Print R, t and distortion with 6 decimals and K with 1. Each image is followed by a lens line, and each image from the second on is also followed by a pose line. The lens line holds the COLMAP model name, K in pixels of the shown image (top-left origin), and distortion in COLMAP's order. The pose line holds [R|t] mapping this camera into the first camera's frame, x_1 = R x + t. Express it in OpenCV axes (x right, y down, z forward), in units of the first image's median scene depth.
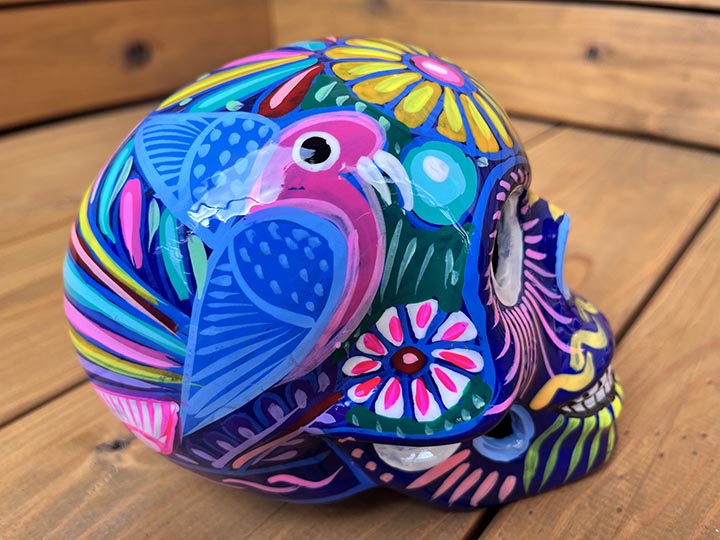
lens RADIAL K [[550.2, 0, 356.6], [0, 550.2, 272.4], [0, 0, 1]] dist [0.039784, -0.110574]
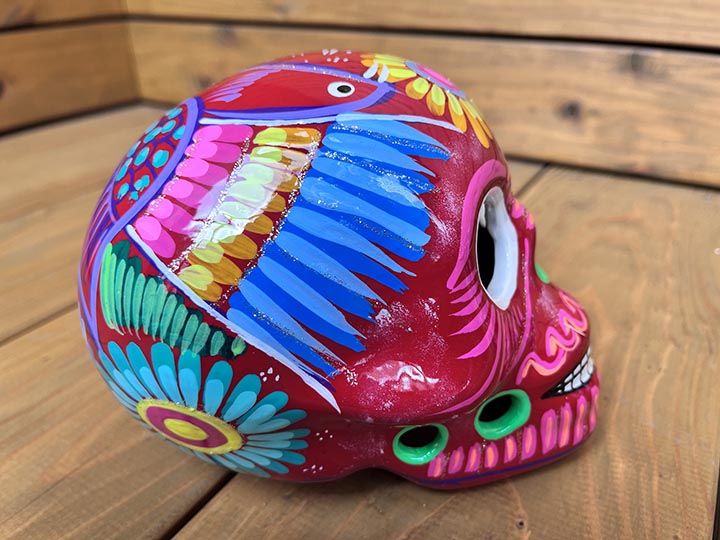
lens RADIAL K [[550.2, 0, 365.1], [0, 550.2, 274.2], [0, 0, 1]] dist [0.039784, -0.110574]
pose [[0.987897, -0.068954, 0.138945, 0.369714], [0.072145, 0.997231, -0.018062, 0.032805], [-0.137315, 0.027868, 0.990135, -0.216319]]
